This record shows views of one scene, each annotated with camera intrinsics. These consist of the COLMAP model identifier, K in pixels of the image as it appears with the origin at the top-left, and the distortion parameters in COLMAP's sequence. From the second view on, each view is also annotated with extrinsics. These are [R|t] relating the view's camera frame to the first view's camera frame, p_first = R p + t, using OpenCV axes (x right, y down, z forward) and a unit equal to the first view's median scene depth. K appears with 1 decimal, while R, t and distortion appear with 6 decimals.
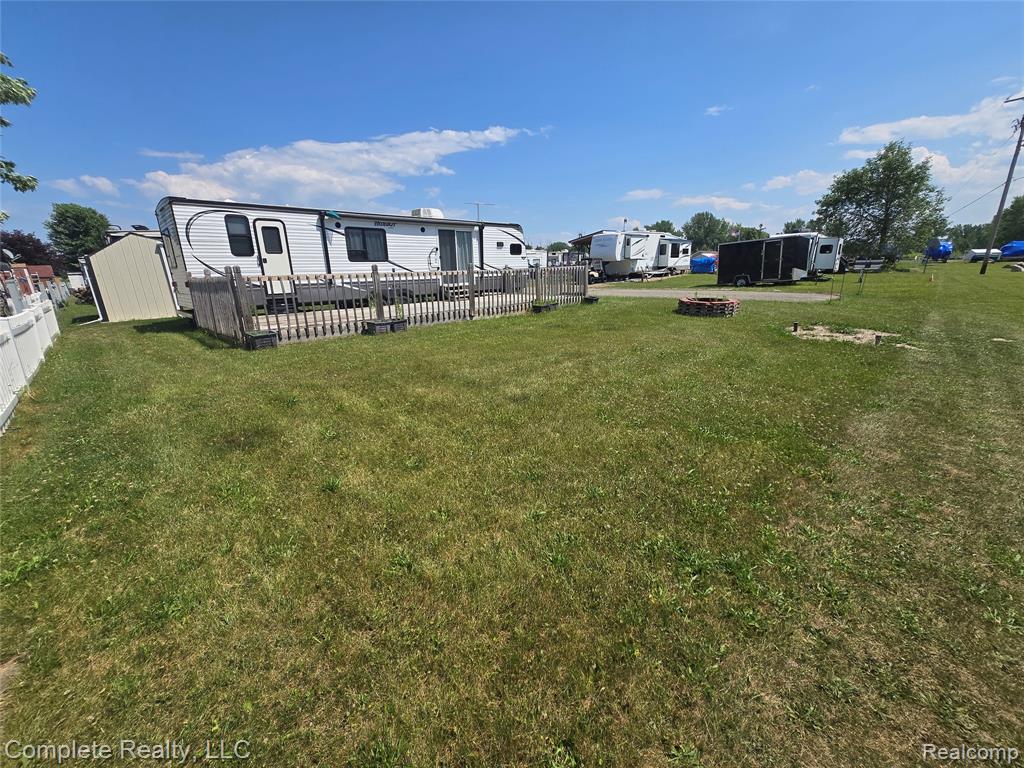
lens RADIAL K [[401.3, 0, 508.8], [0, 401.3, 379.8], [0, 0, 1]] dist [0.002866, -0.000460]
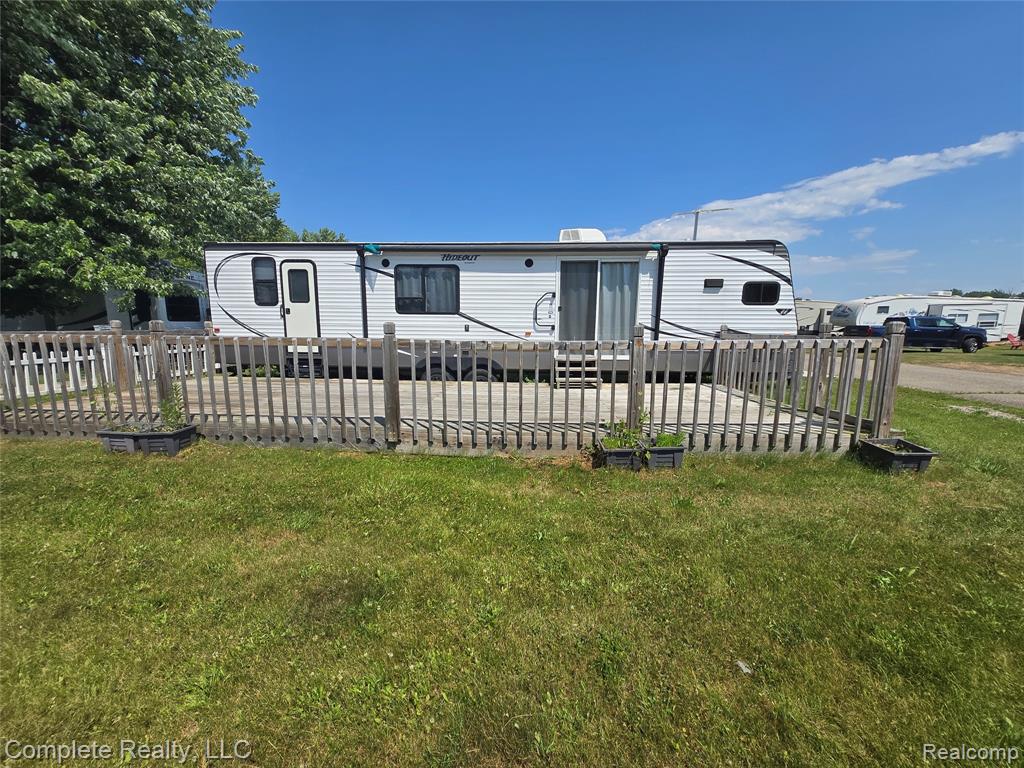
lens RADIAL K [[401.3, 0, 551.0], [0, 401.3, 375.1], [0, 0, 1]] dist [0.002866, -0.000460]
pose [[0.672276, 0.124226, -0.729803, 0.245715], [-0.221354, 0.974452, -0.038036, -0.191008], [0.706433, 0.187115, 0.682598, 0.627481]]
